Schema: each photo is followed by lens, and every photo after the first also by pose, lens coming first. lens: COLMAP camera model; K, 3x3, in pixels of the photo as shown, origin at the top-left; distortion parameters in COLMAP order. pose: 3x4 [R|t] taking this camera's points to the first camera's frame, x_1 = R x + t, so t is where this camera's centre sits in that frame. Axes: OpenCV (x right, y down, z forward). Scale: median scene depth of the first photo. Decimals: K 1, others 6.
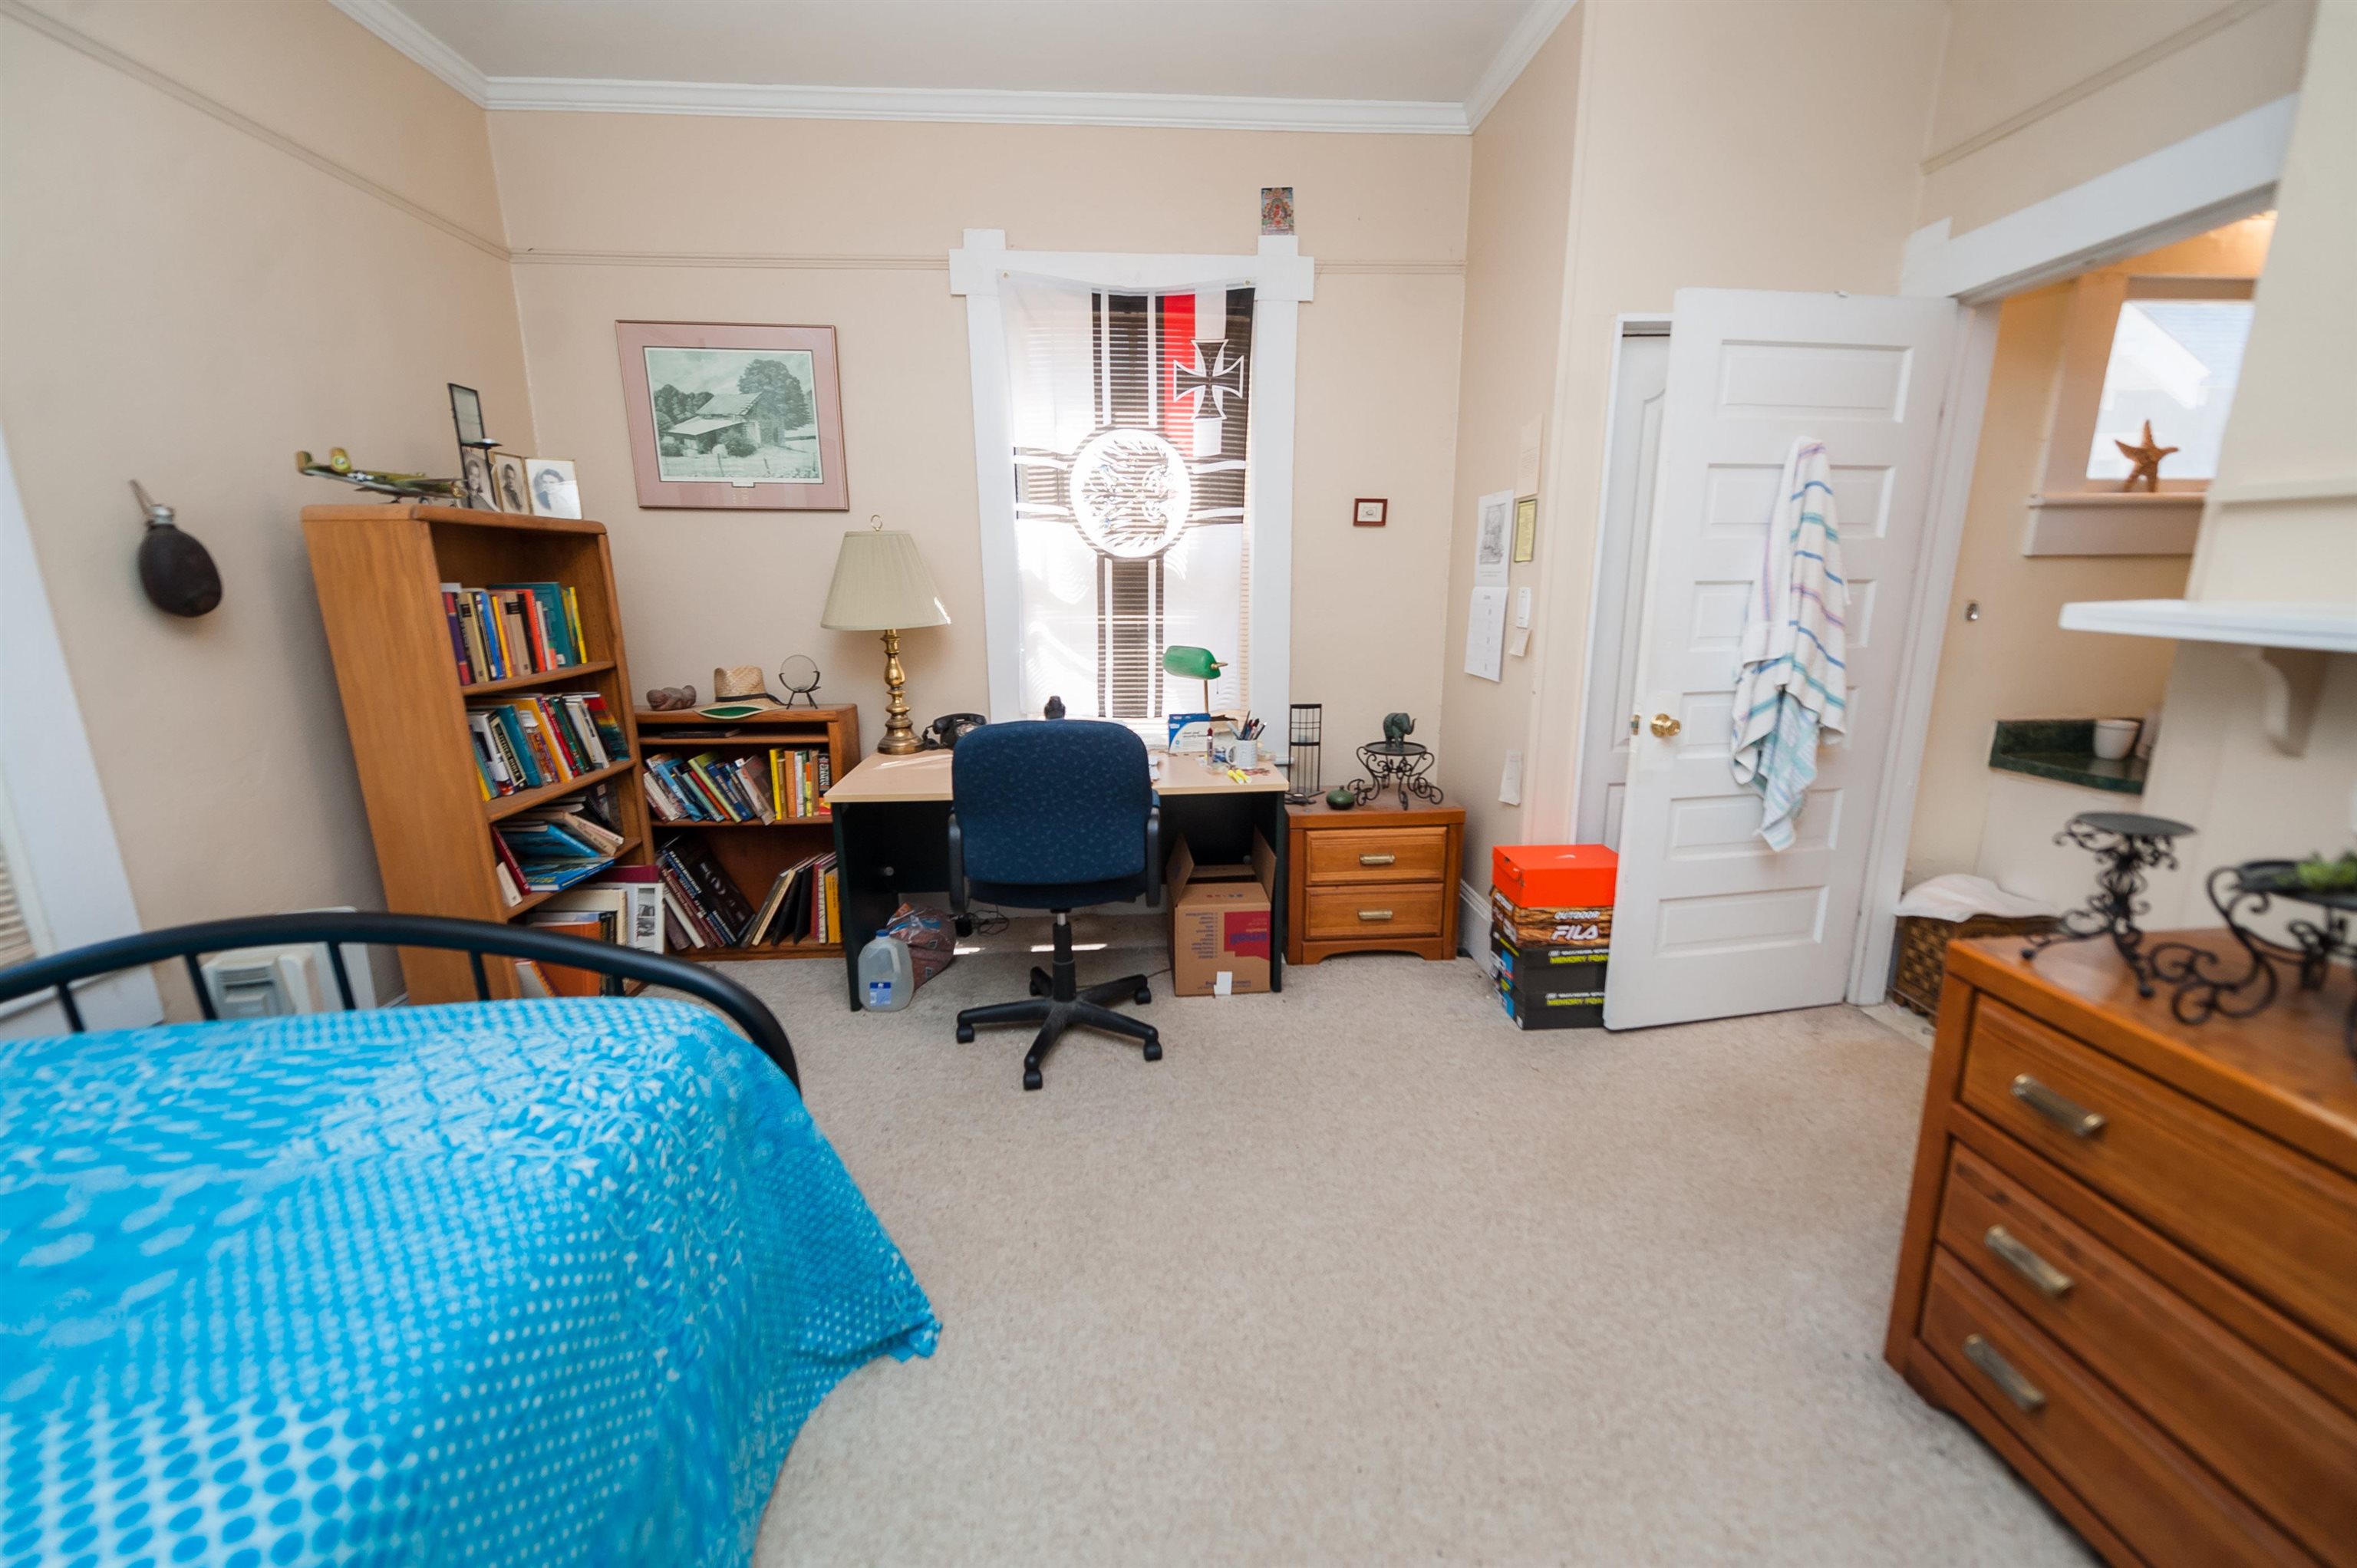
lens RADIAL K [[957.8, 0, 1178.2], [0, 957.8, 798.0], [0, 0, 1]] dist [0.020811, -0.009151]
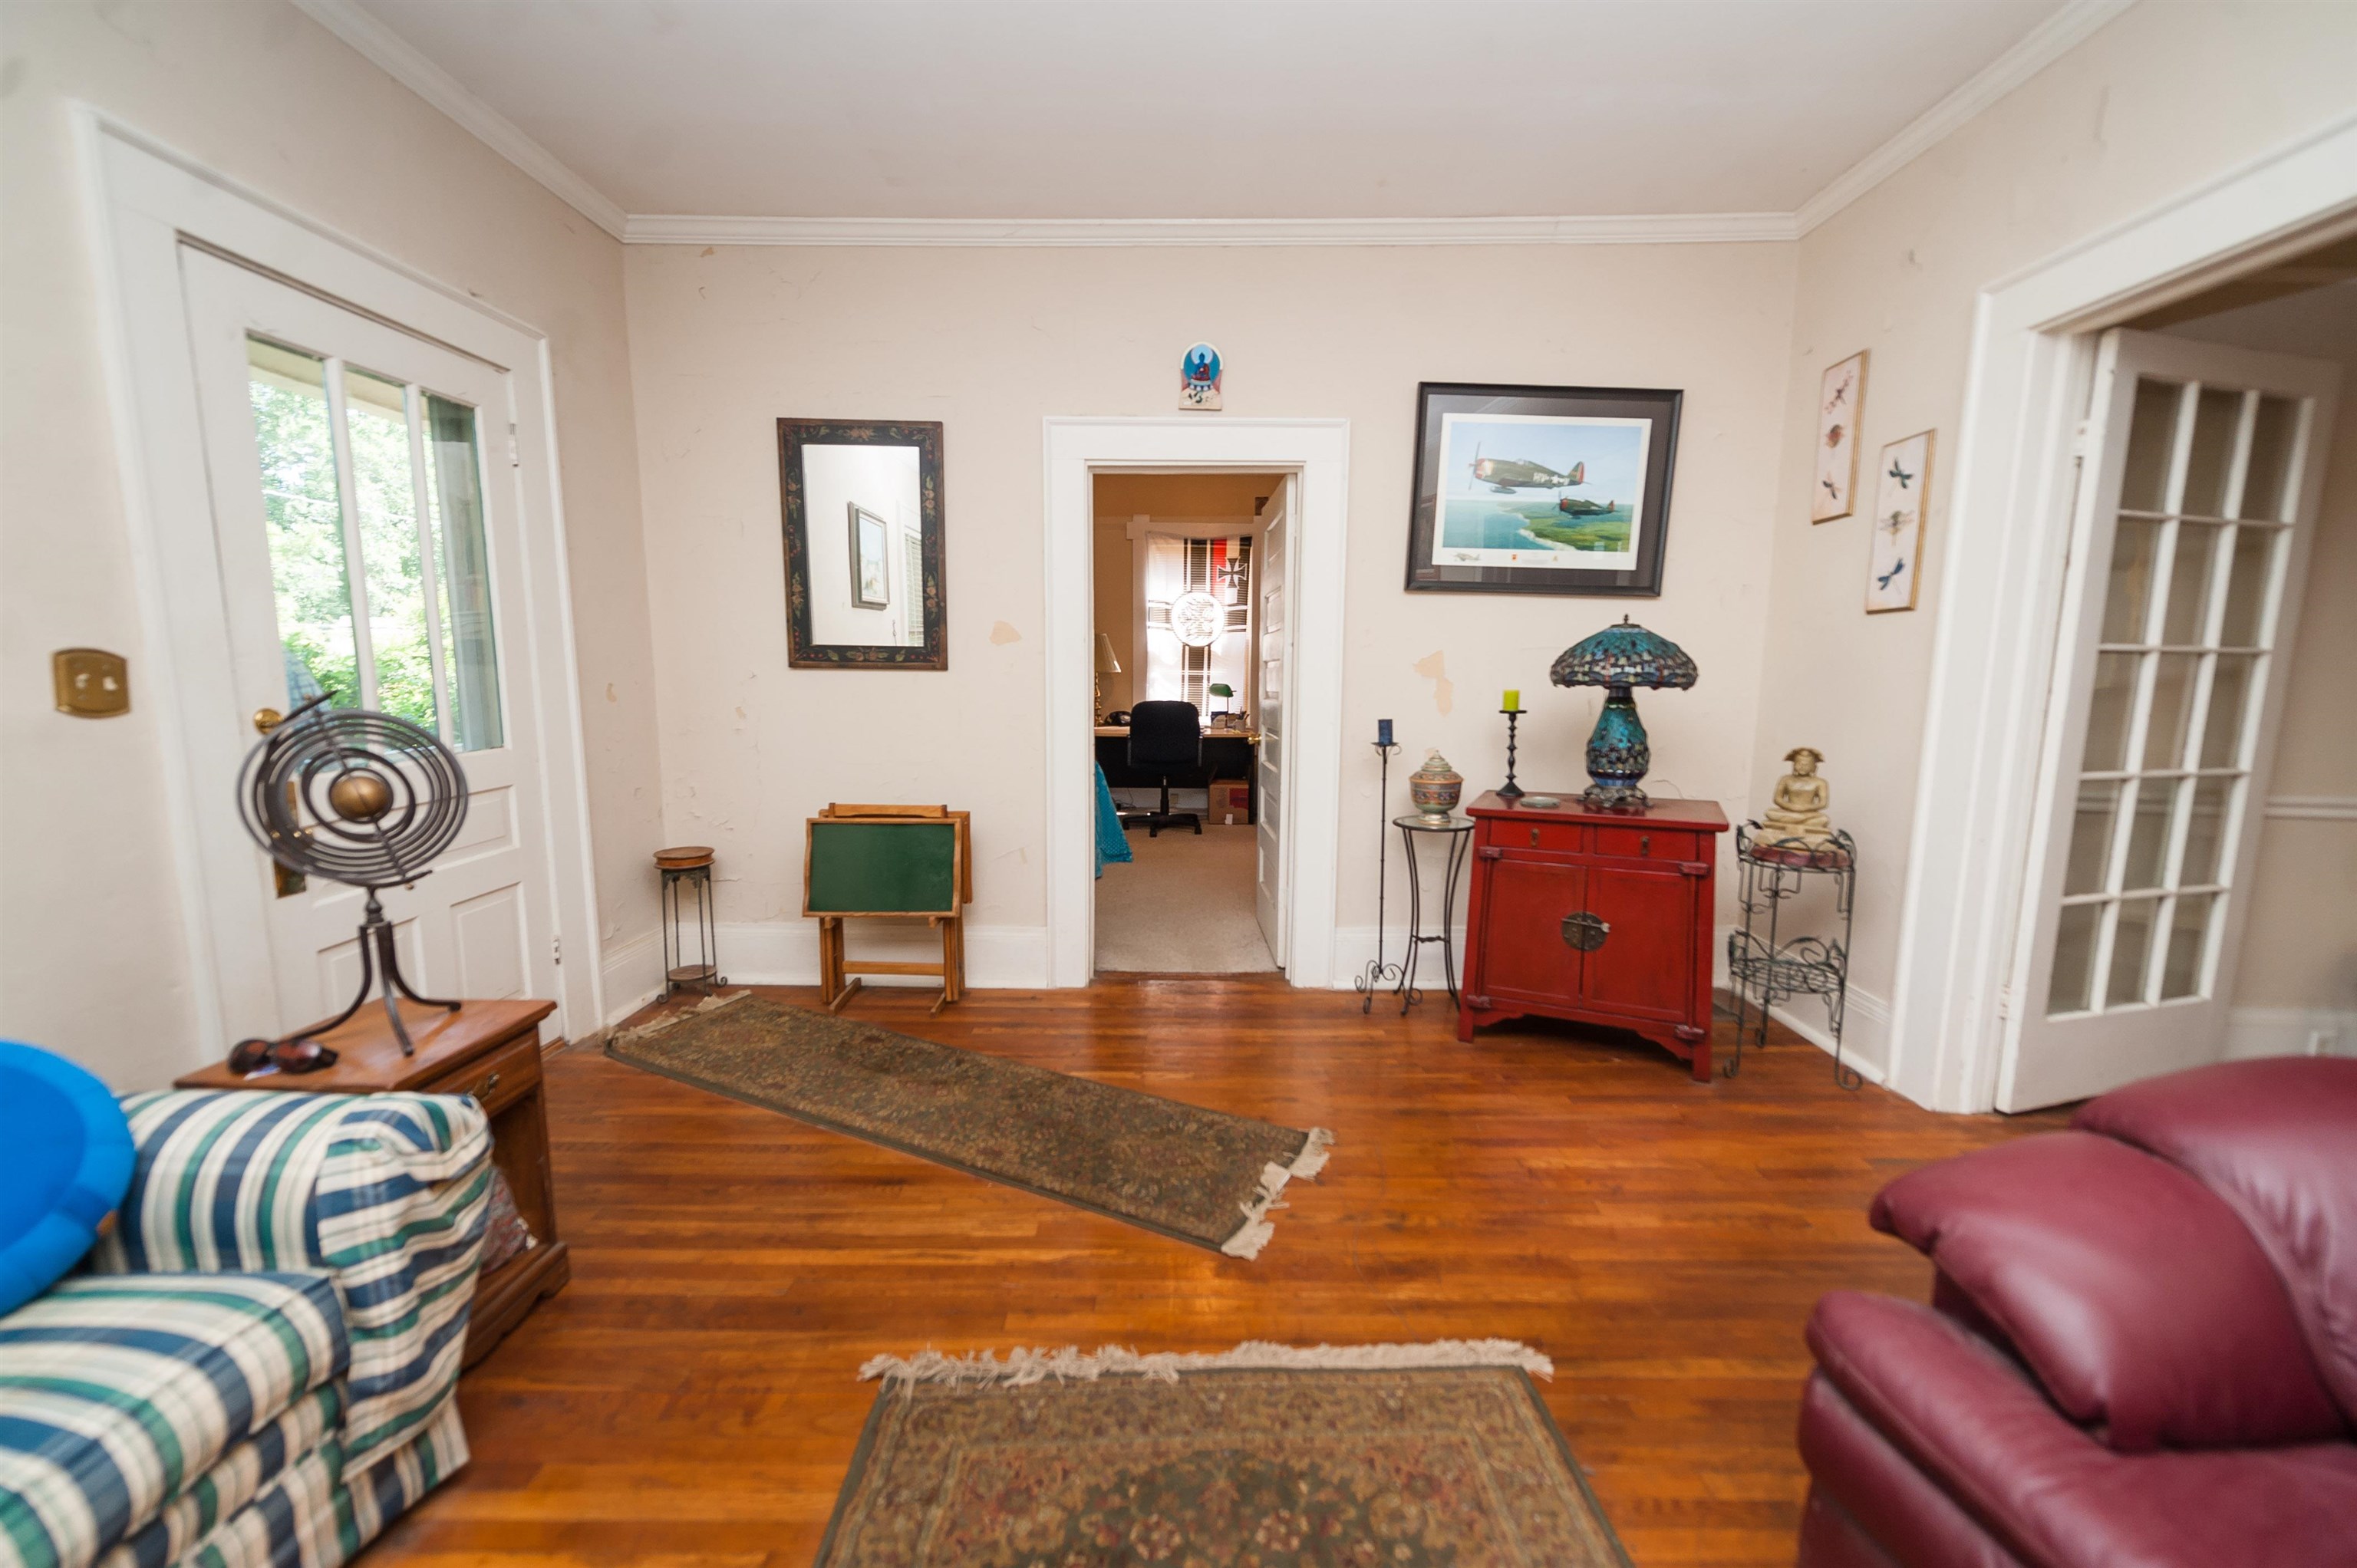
lens RADIAL K [[945.9, 0, 1177.4], [0, 945.9, 791.7], [0, 0, 1]] dist [0.020542, -0.008330]
pose [[0.996450, 0.027605, -0.079536, 0.107499], [-0.035093, 0.994921, -0.094348, 0.358309], [0.076527, 0.096805, 0.992357, -1.396373]]
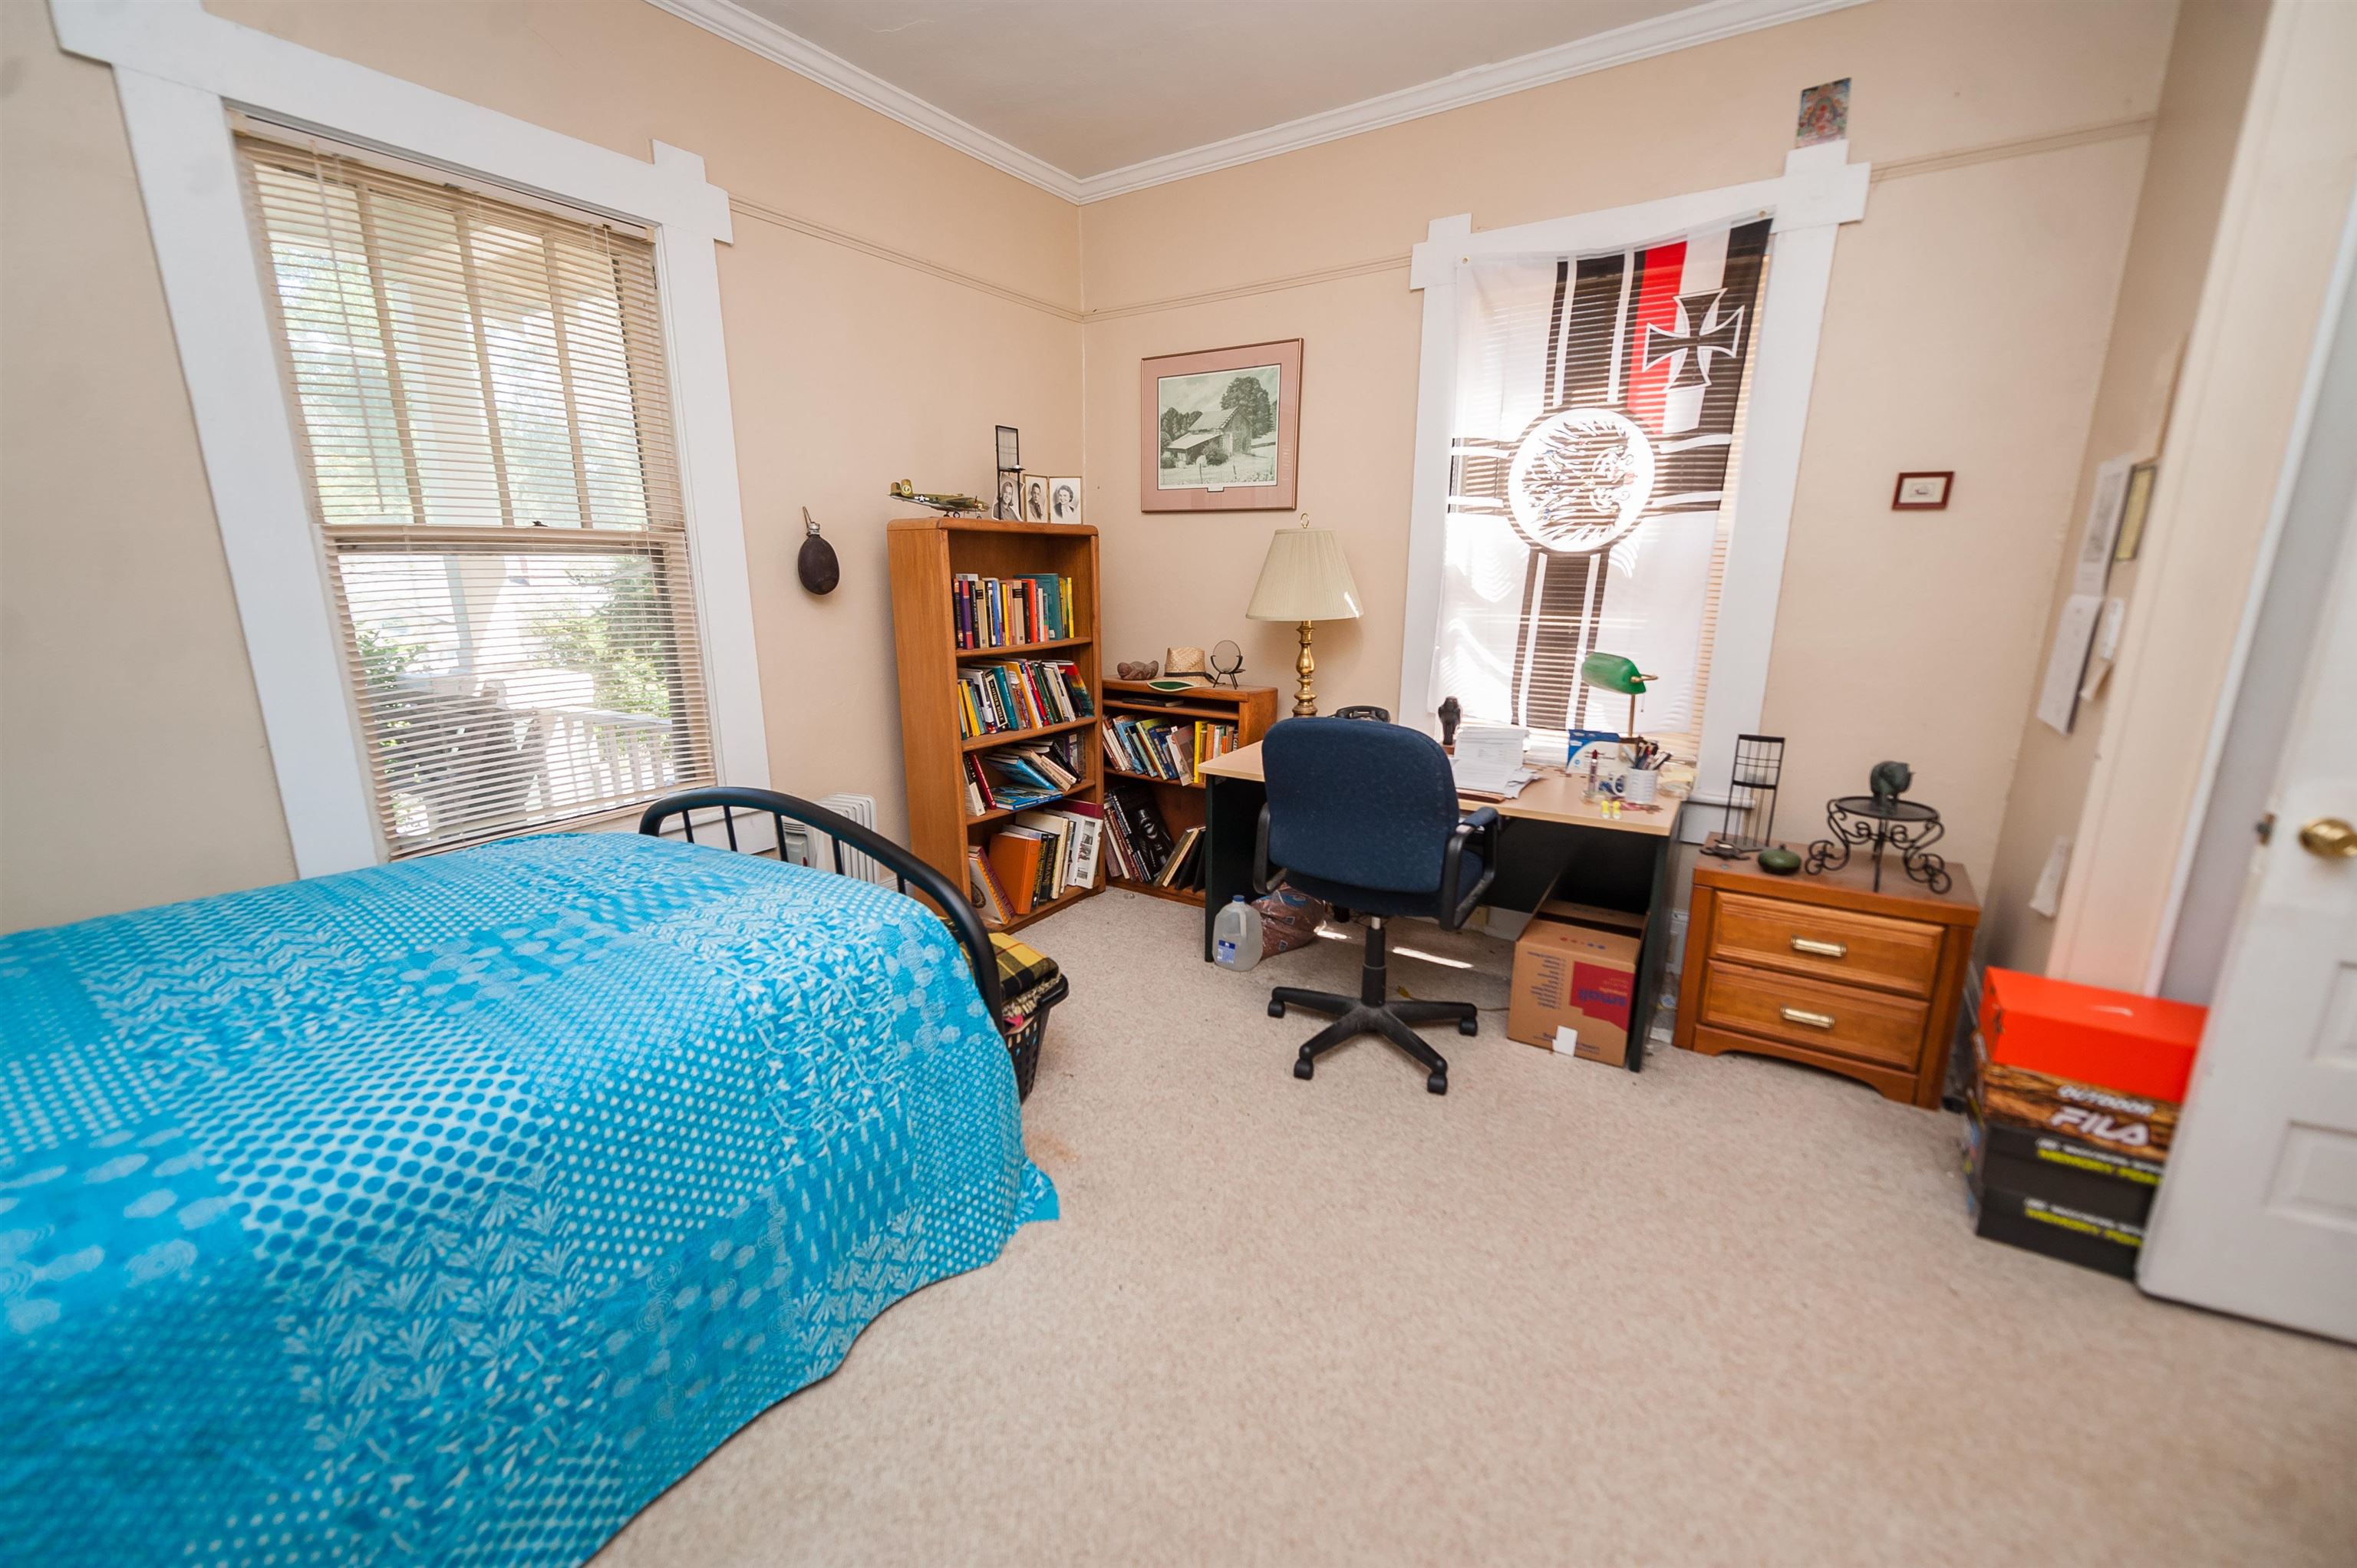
lens RADIAL K [[945.9, 0, 1177.4], [0, 945.9, 791.7], [0, 0, 1]] dist [0.020542, -0.008330]
pose [[0.794269, 0.150253, -0.588694, 0.246084], [-0.145427, 0.987788, 0.055903, -0.028502], [0.589904, 0.041210, 0.806421, 0.084066]]
